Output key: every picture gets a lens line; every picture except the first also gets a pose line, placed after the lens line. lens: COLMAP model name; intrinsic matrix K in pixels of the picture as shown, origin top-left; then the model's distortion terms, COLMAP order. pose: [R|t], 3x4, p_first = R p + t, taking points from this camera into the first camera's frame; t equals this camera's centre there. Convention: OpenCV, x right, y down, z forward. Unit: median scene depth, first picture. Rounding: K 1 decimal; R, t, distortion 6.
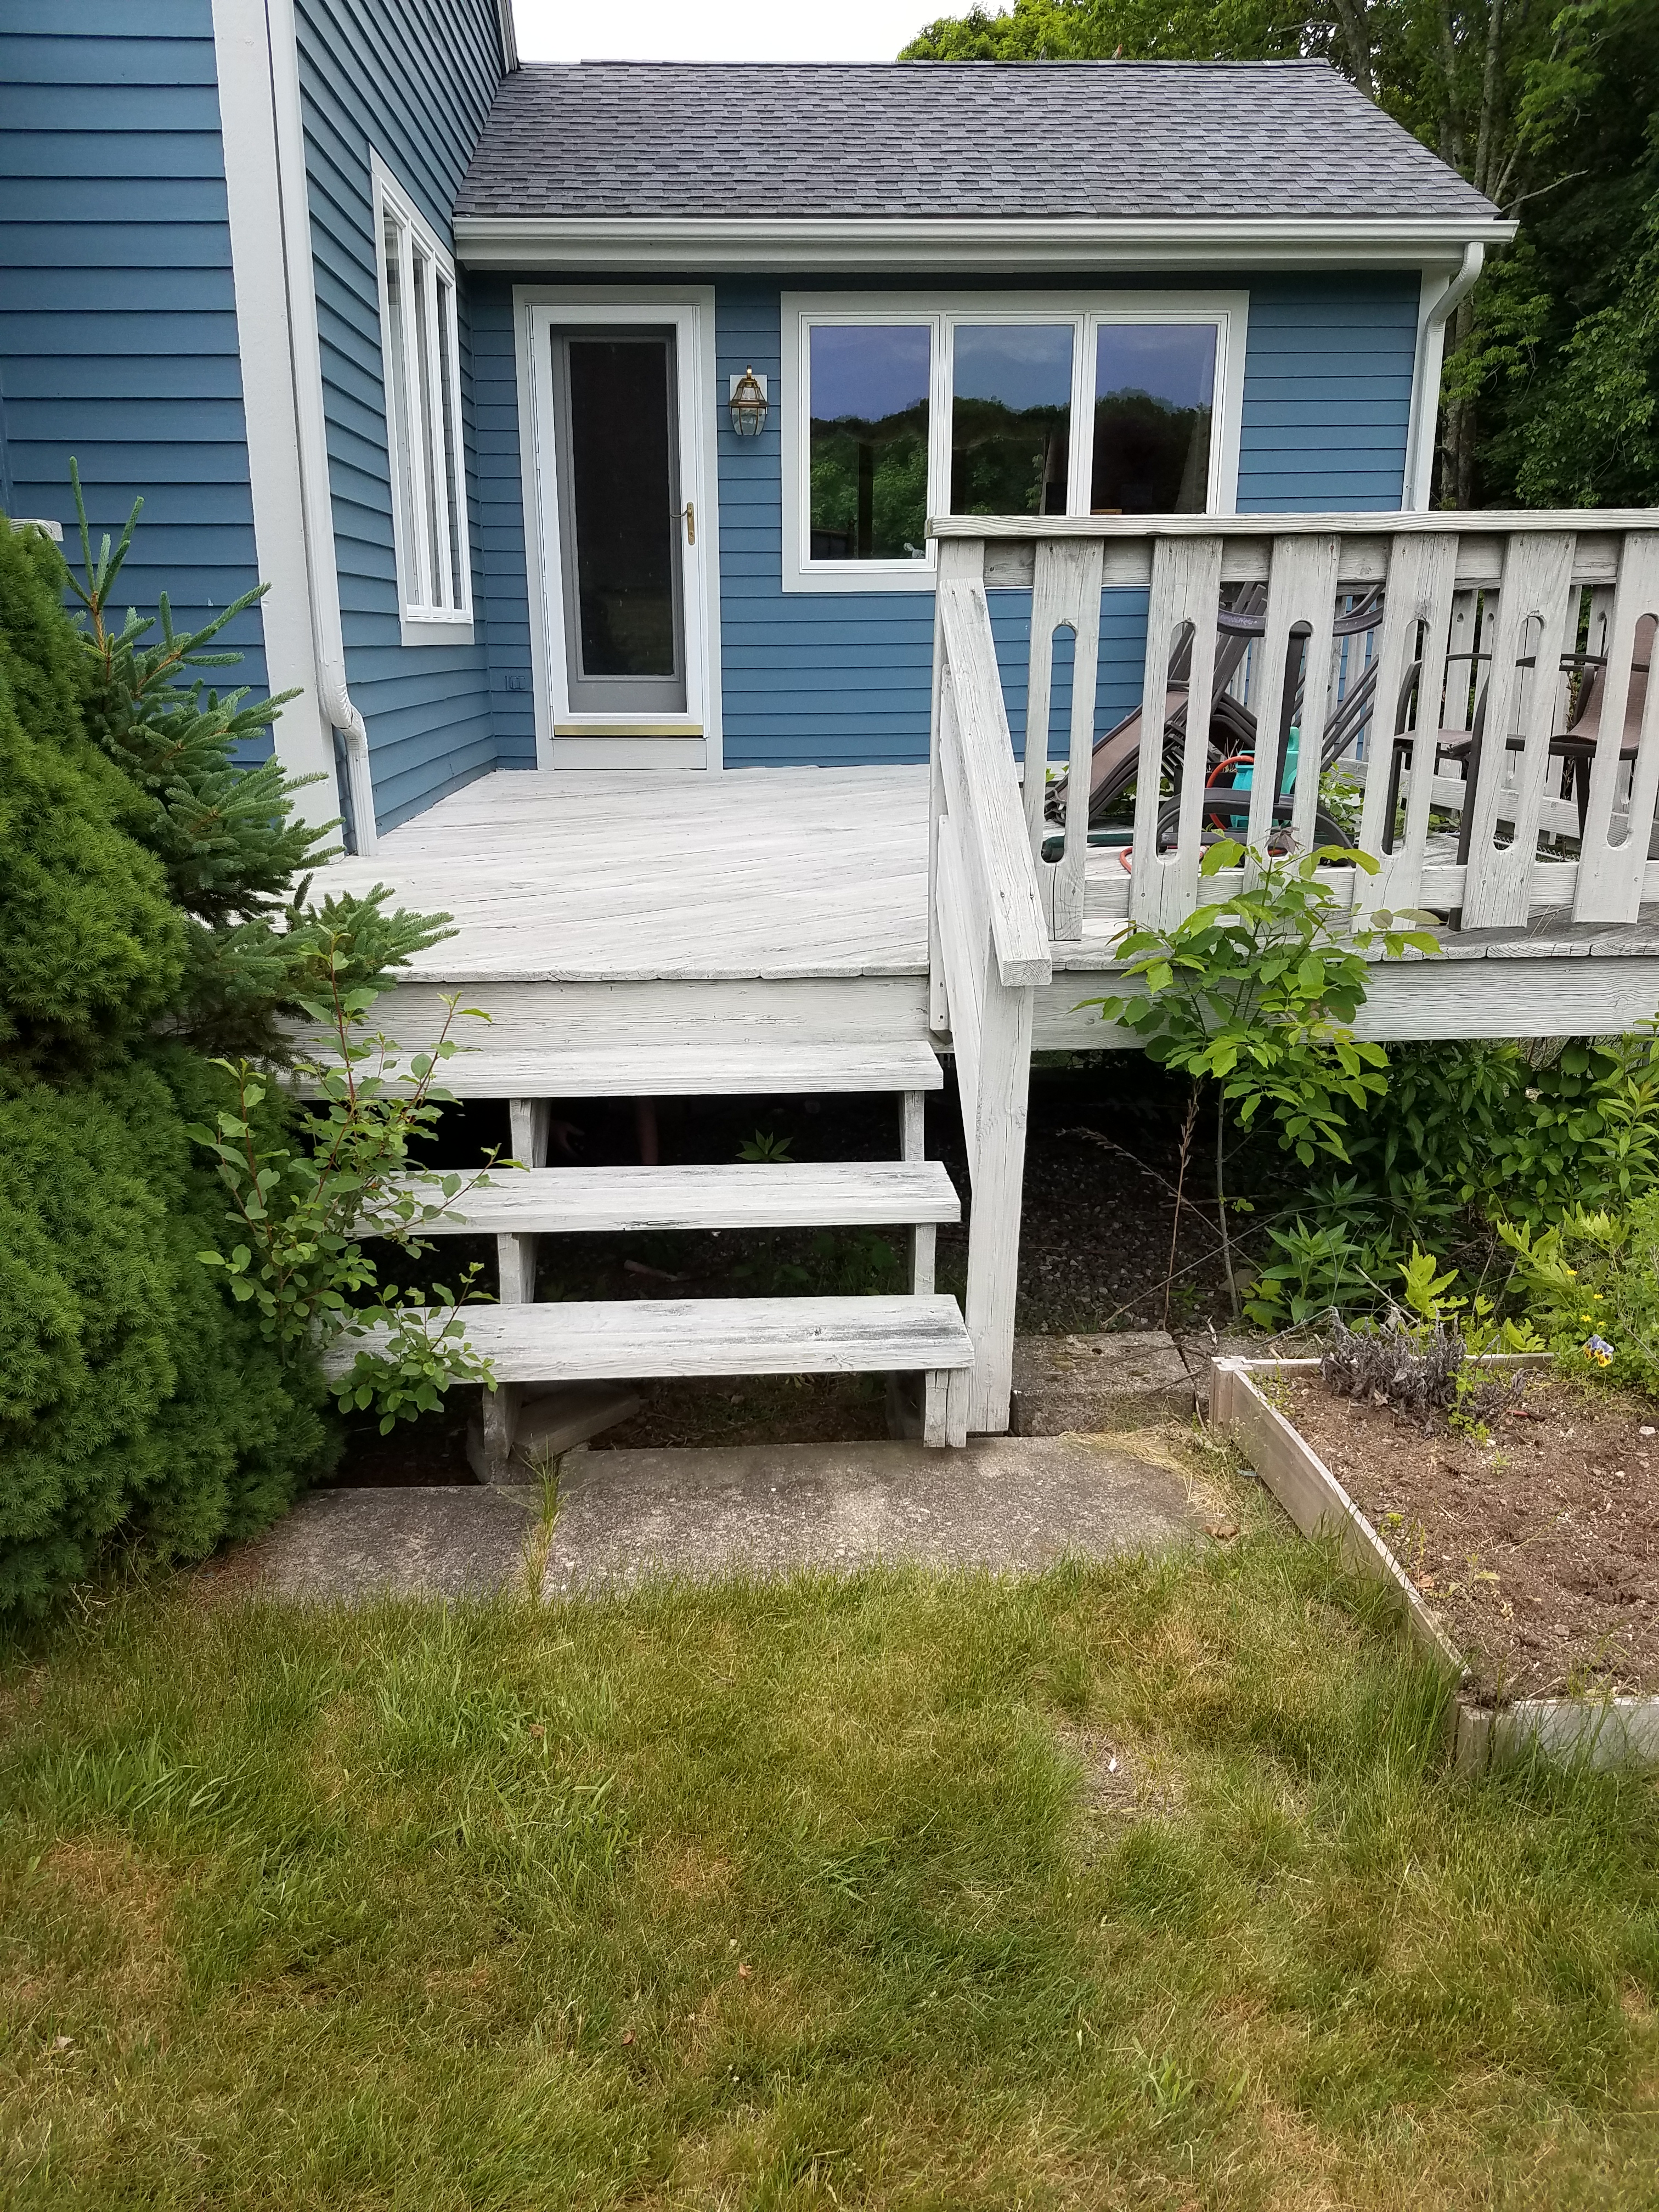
lens RADIAL K [[1739.0, 0, 829.5], [0, 1739.0, 1106.0], [0, 0, 1]] dist [0.134620, -0.205345]
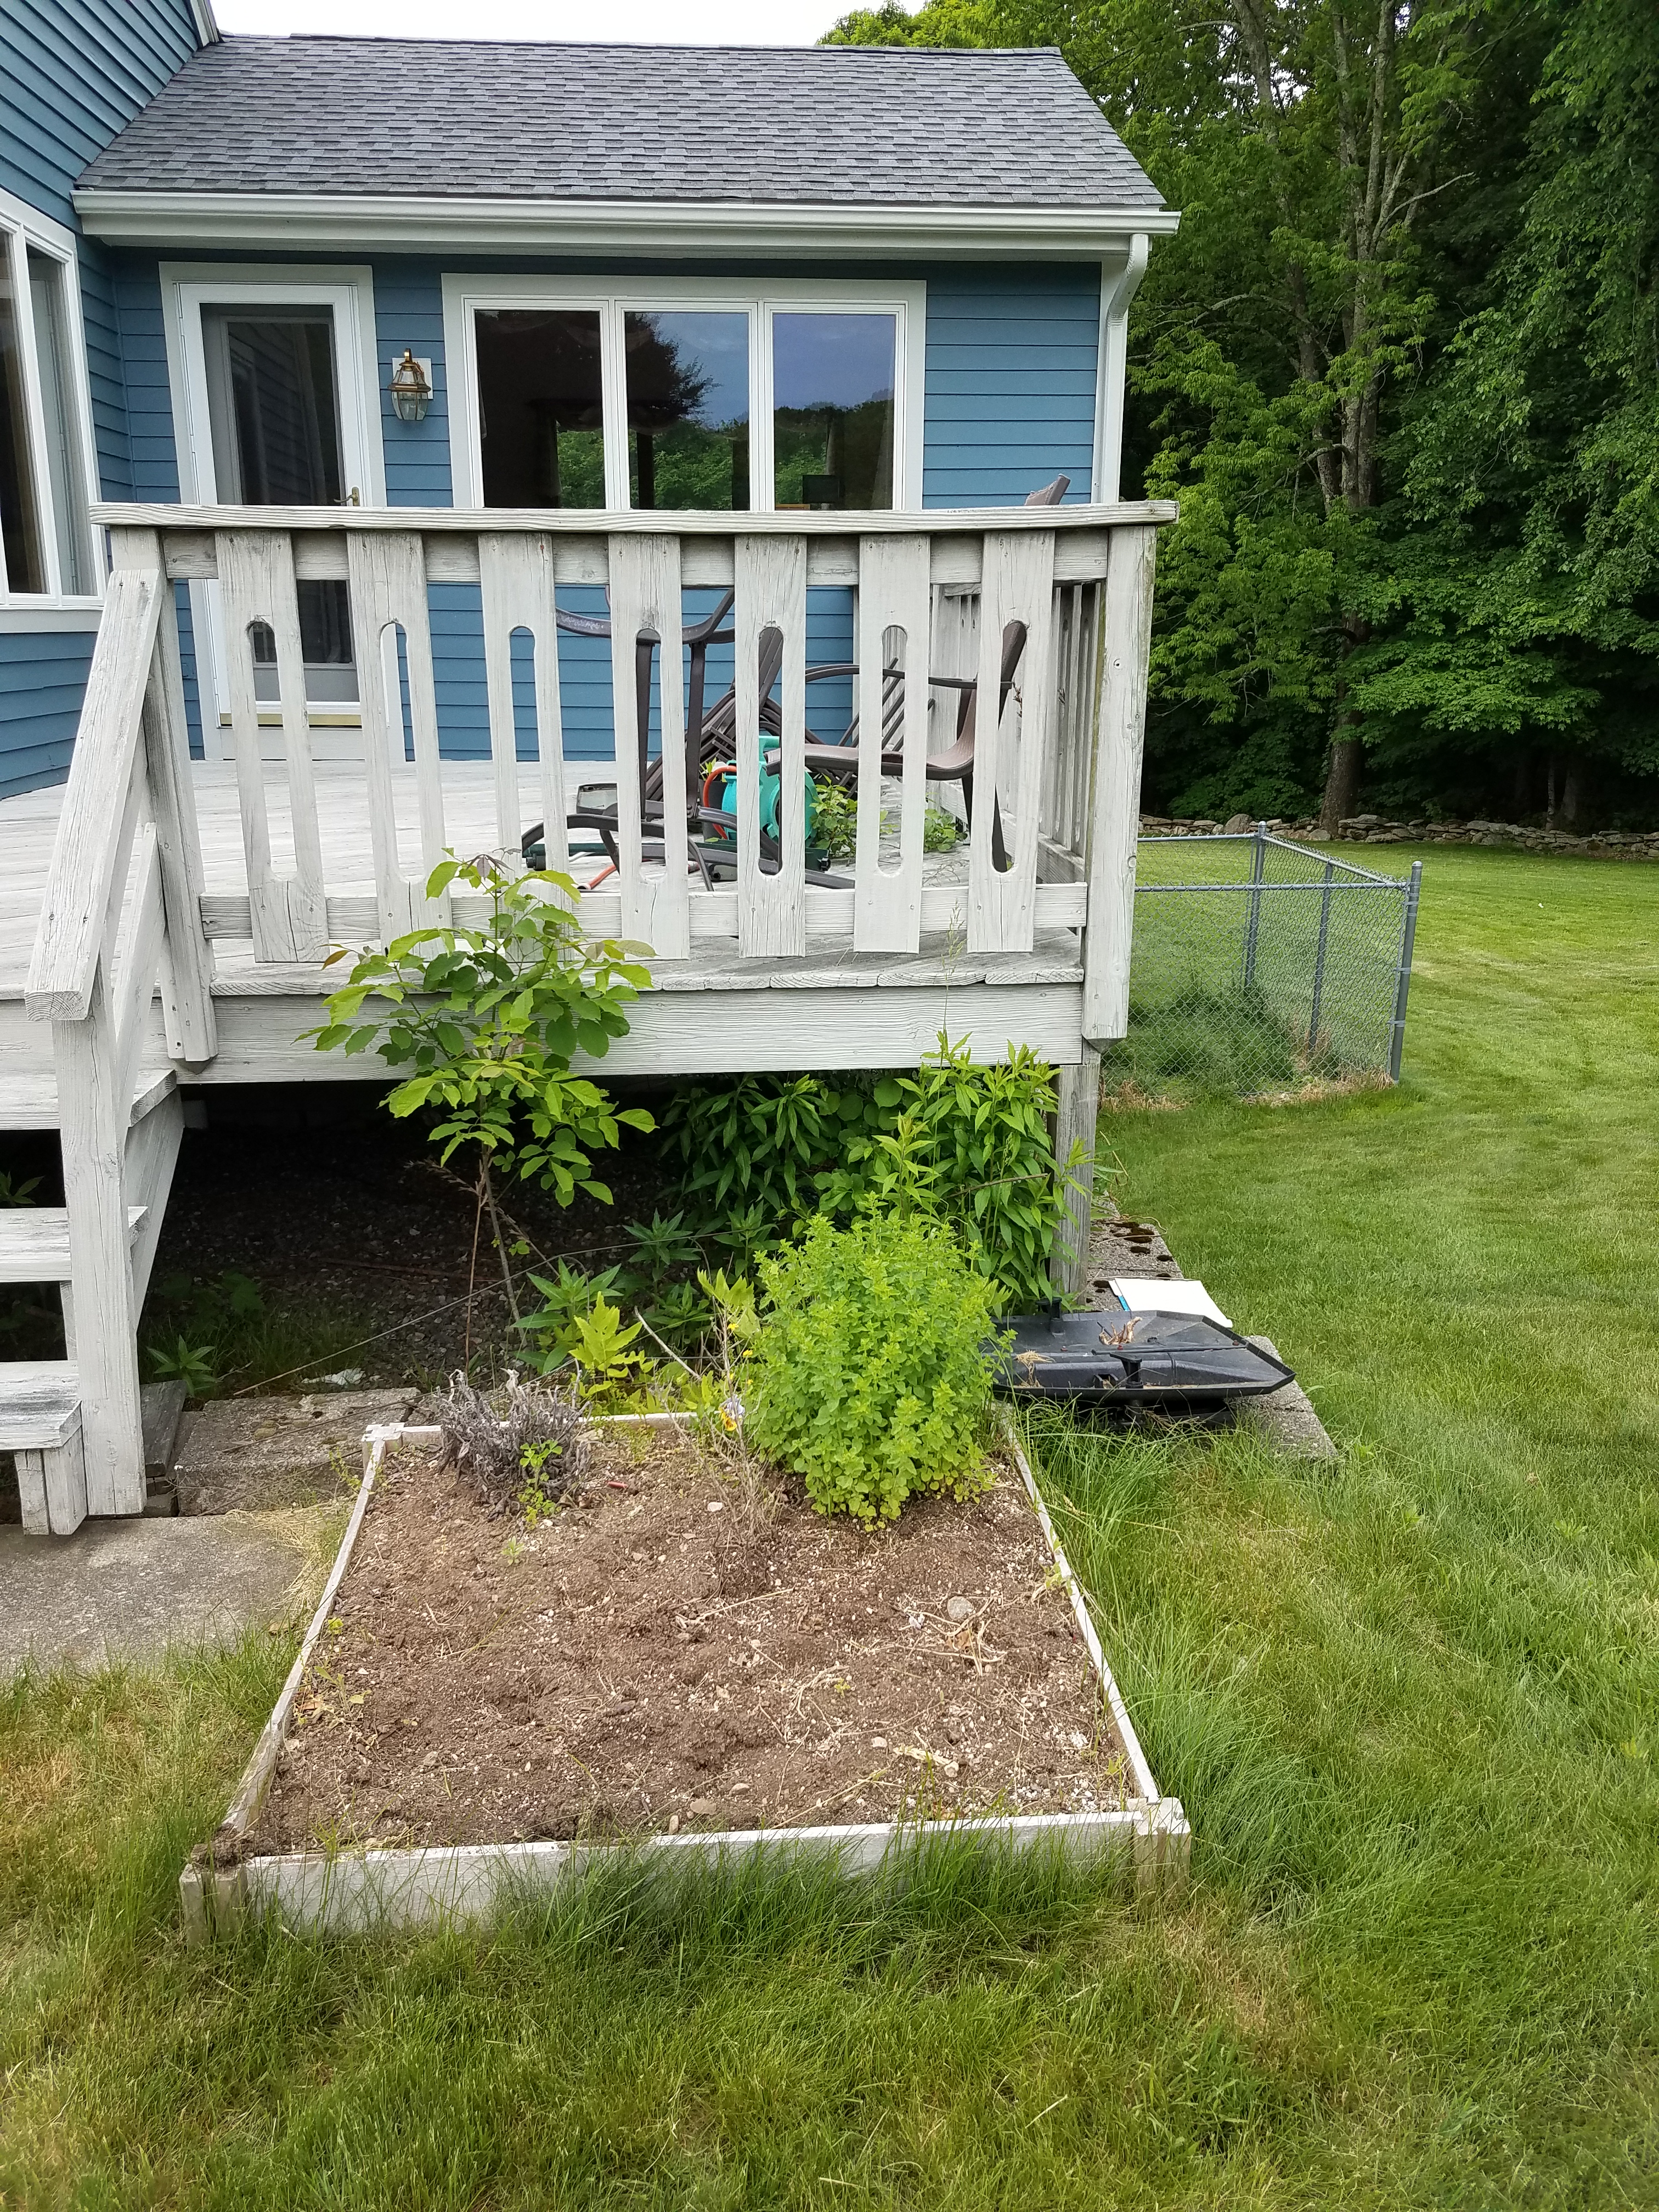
lens RADIAL K [[1739.0, 0, 829.5], [0, 1739.0, 1106.0], [0, 0, 1]] dist [0.134620, -0.205345]
pose [[0.999040, -0.005663, 0.043442, 0.138273], [0.005494, 0.999977, 0.004006, -0.008605], [-0.043464, -0.003763, 0.999048, 0.023106]]
